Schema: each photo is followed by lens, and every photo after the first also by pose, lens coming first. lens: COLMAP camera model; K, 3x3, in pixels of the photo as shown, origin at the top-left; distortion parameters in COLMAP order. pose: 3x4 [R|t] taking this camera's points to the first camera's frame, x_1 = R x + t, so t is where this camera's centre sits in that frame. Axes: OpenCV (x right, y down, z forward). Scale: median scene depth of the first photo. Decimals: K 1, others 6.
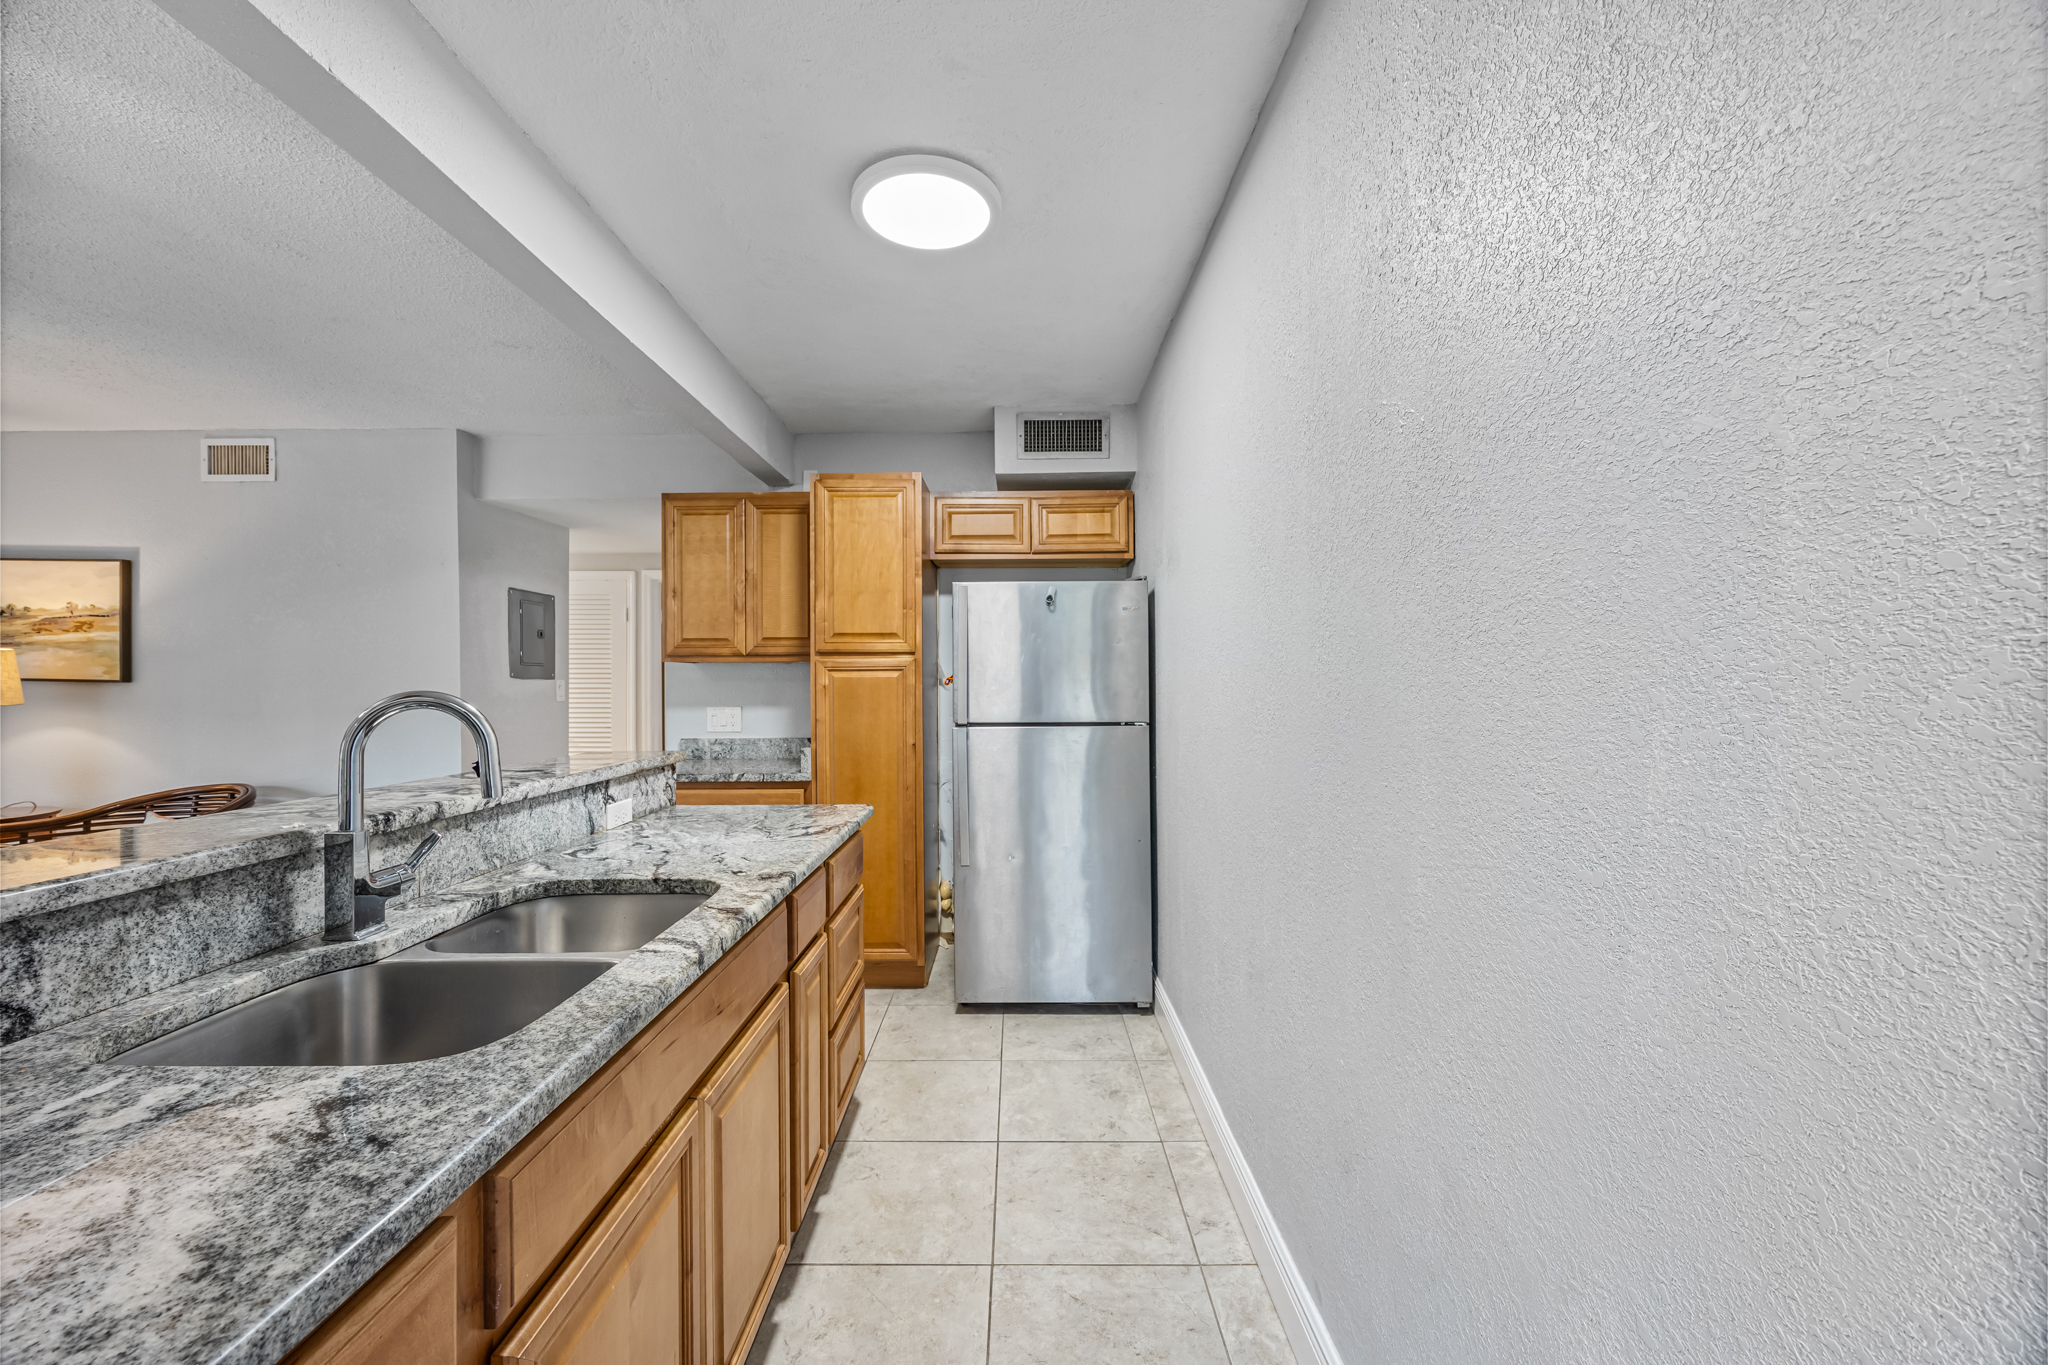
lens RADIAL K [[779.9, 0, 1016.8], [0, 779.9, 684.8], [0, 0, 1]] dist [-0.001072, 0.000056]
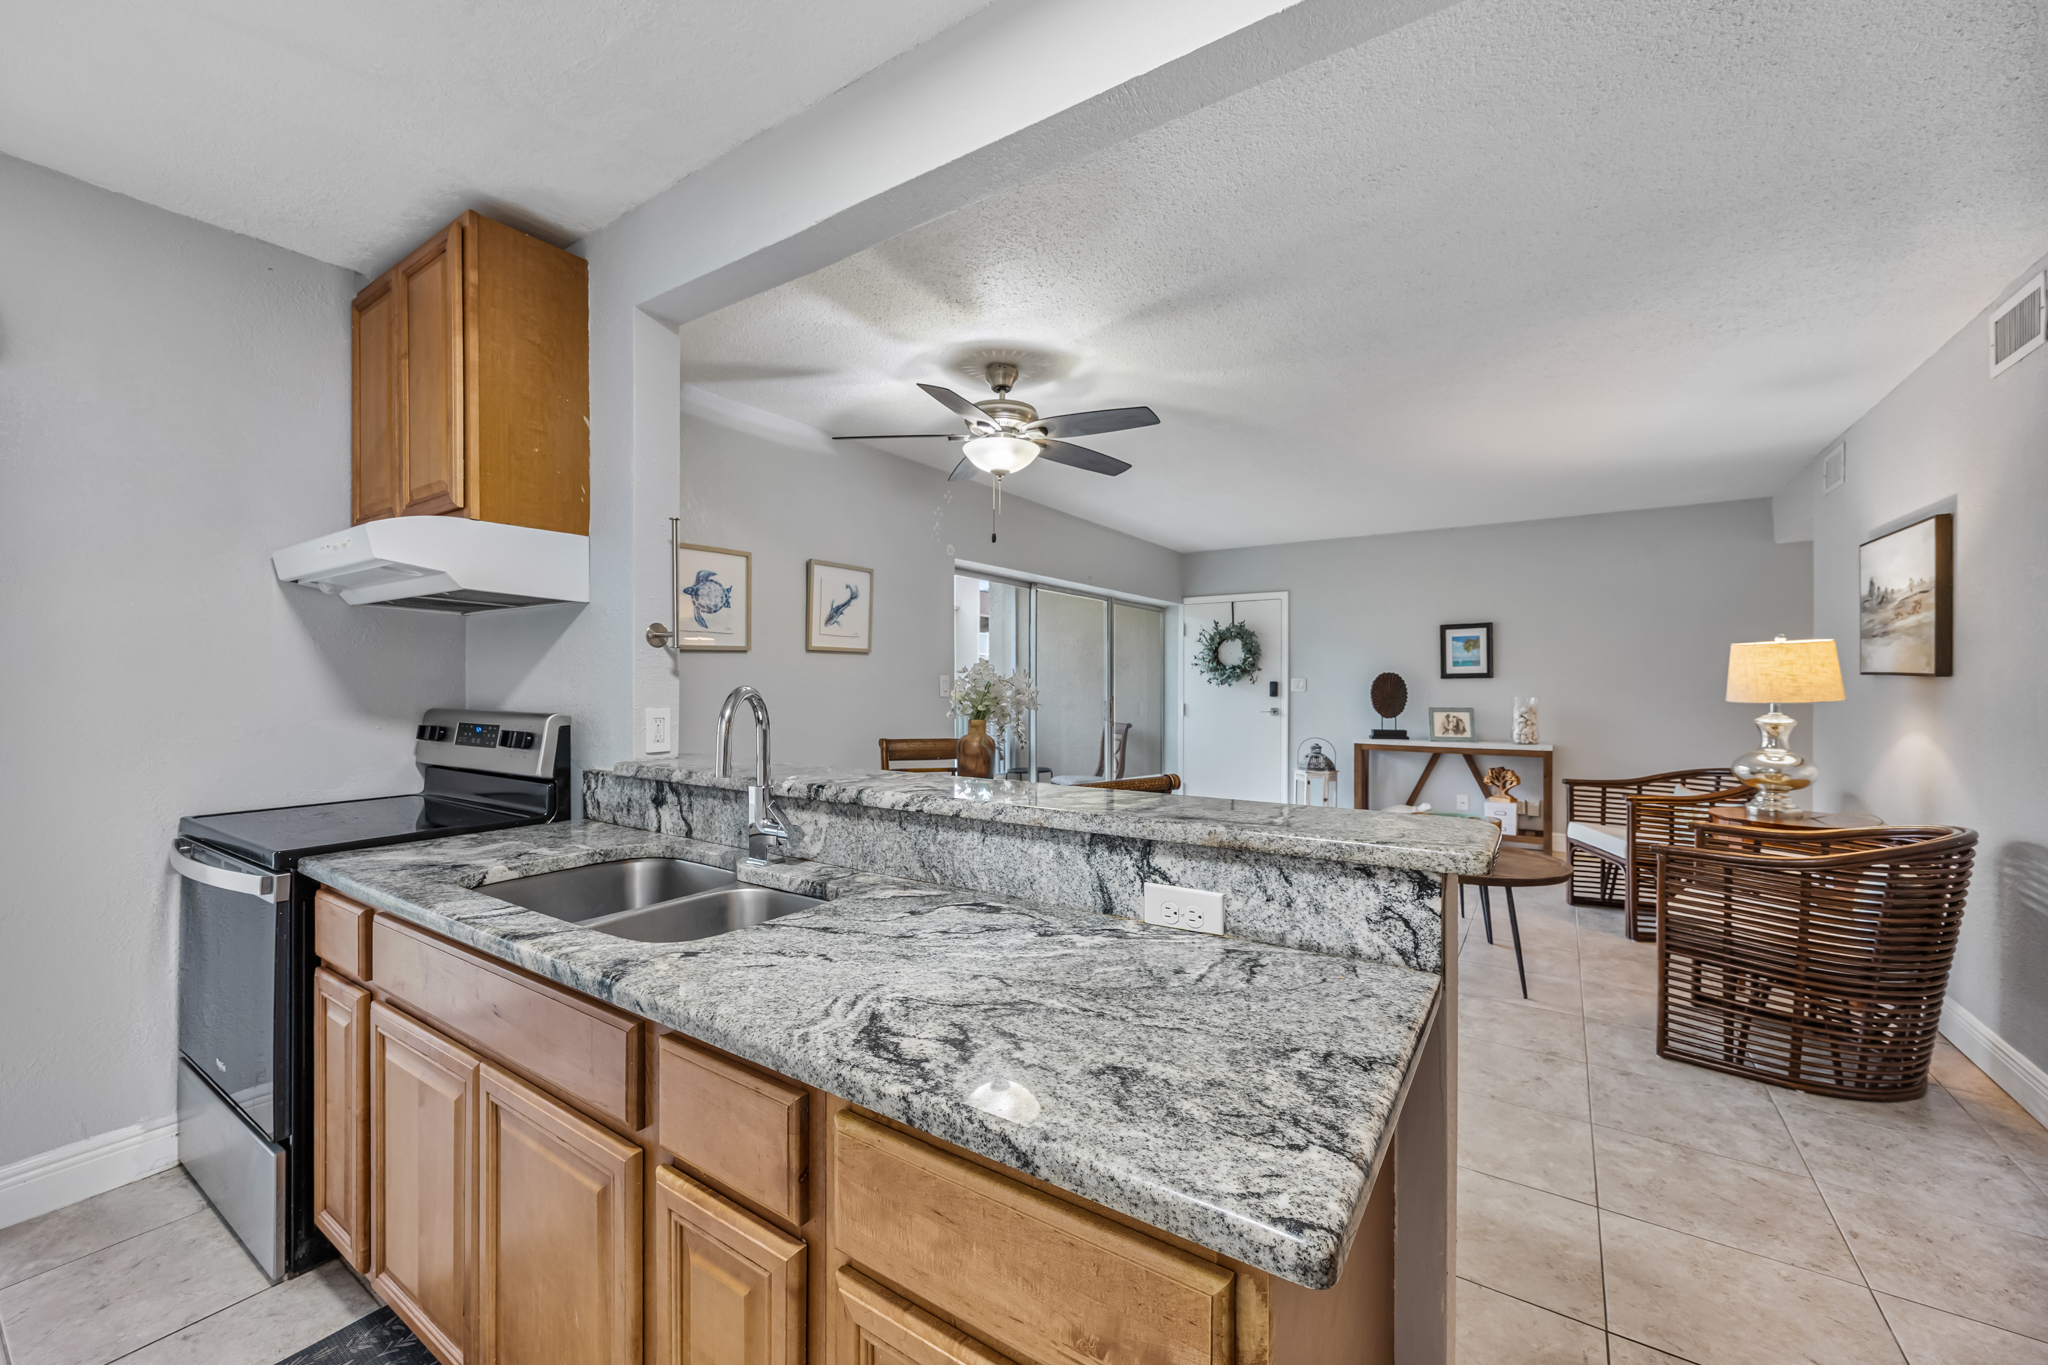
lens RADIAL K [[813.3, 0, 989.1], [0, 813.3, 694.0], [0, 0, 1]] dist [0.002096, 0.000249]
pose [[-0.567674, 0.017424, -0.823069, 0.058846], [-0.001449, 0.999753, 0.022164, -0.004859], [0.823252, 0.013775, -0.567509, 1.219435]]
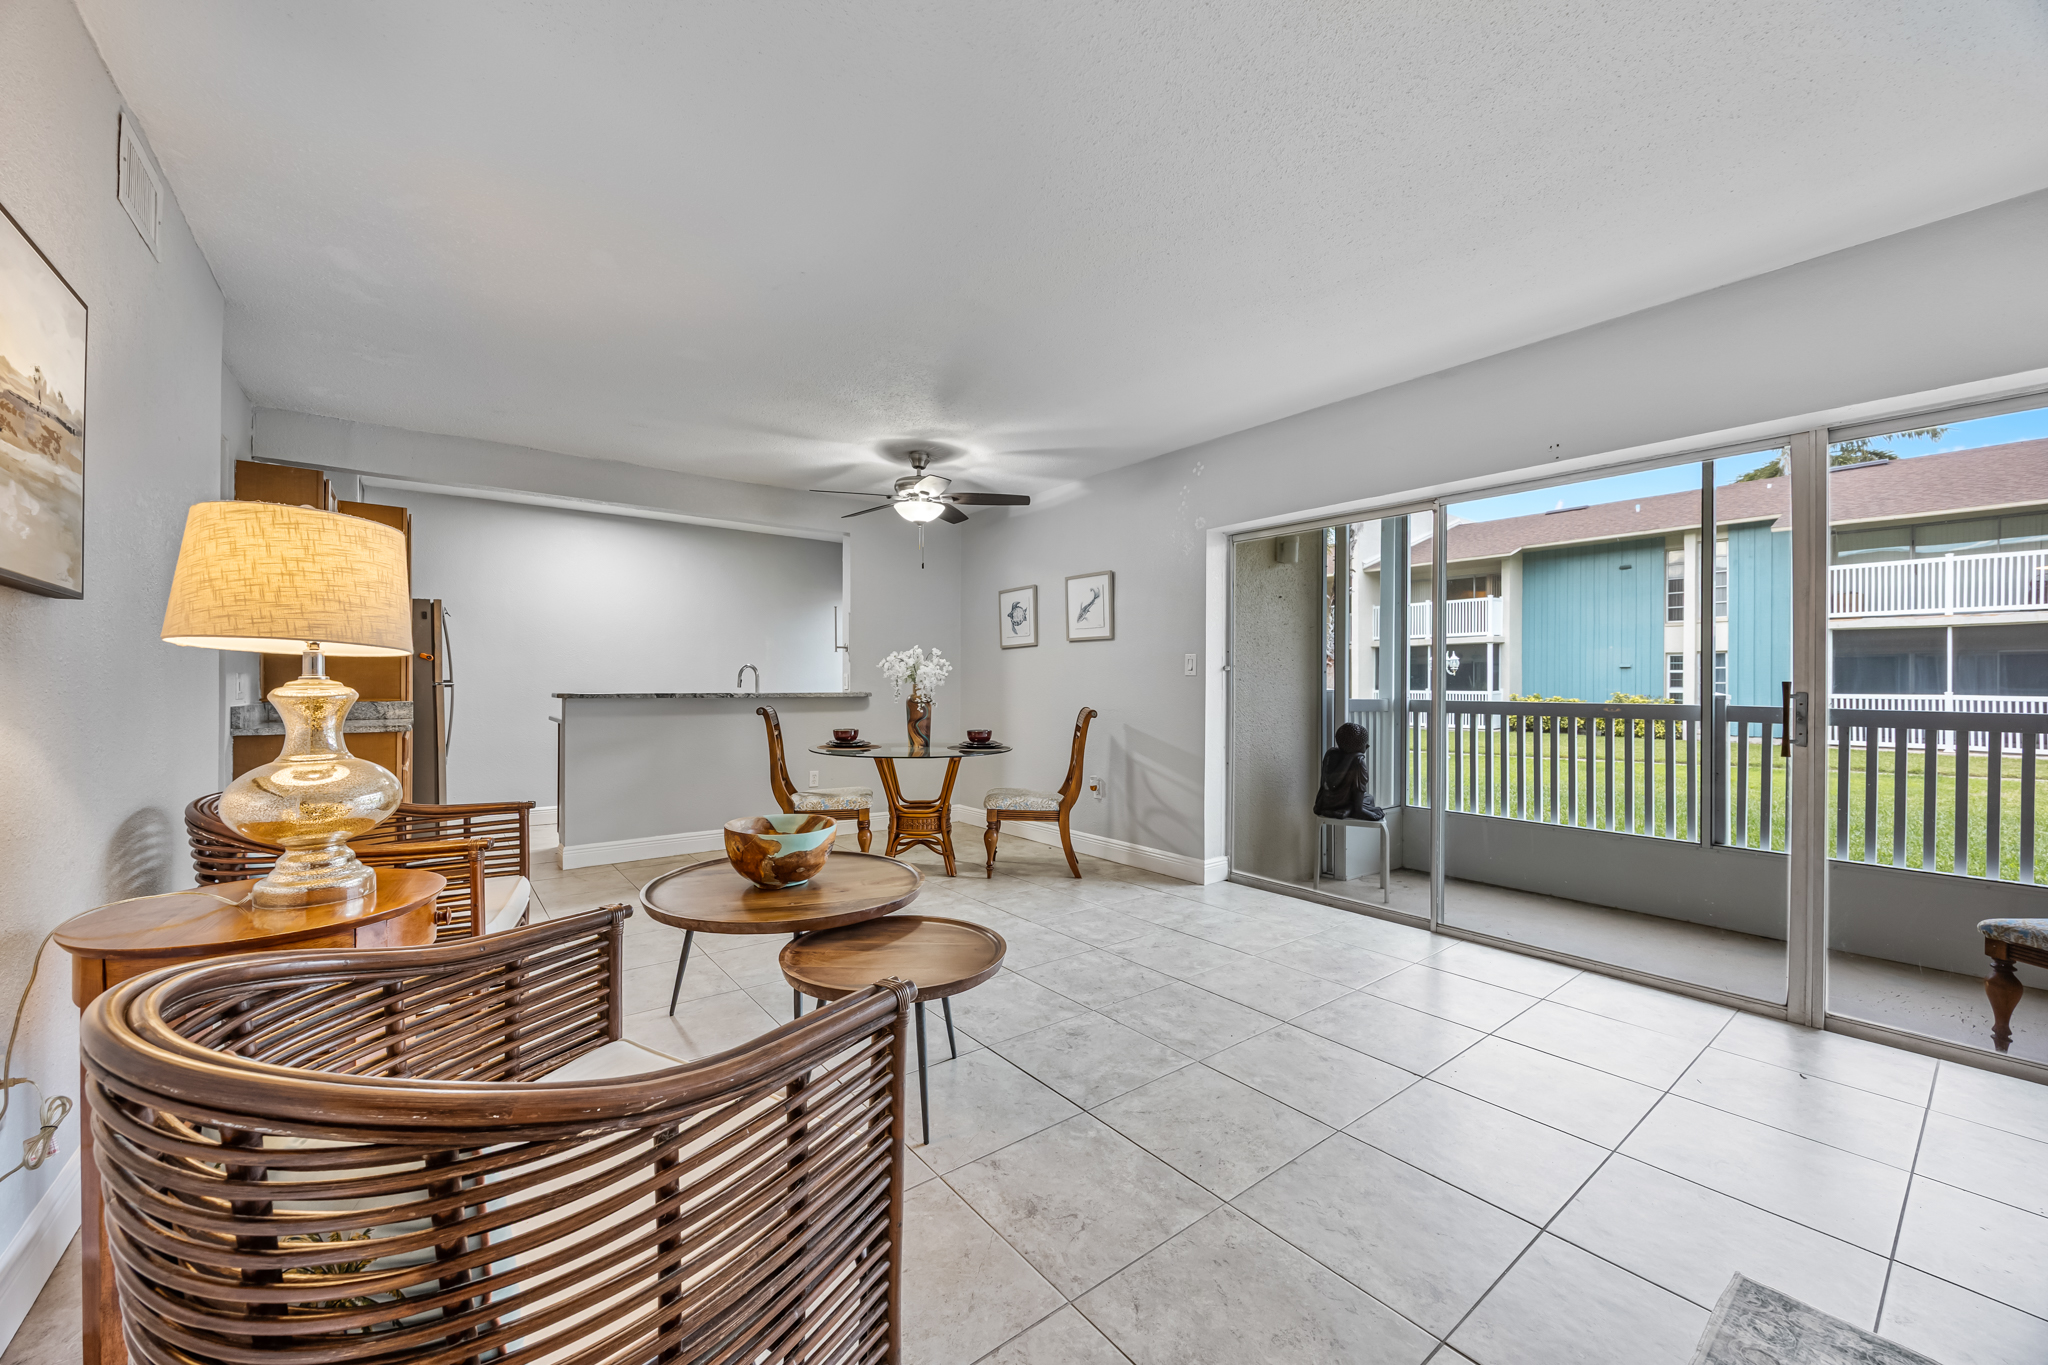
lens RADIAL K [[779.9, 0, 1016.8], [0, 779.9, 684.8], [0, 0, 1]] dist [-0.001072, 0.000056]
pose [[-0.616828, 0.002123, 0.787095, -3.110799], [0.003395, 0.999994, -0.000037, 0.077991], [-0.787091, 0.002650, -0.616832, 1.521432]]
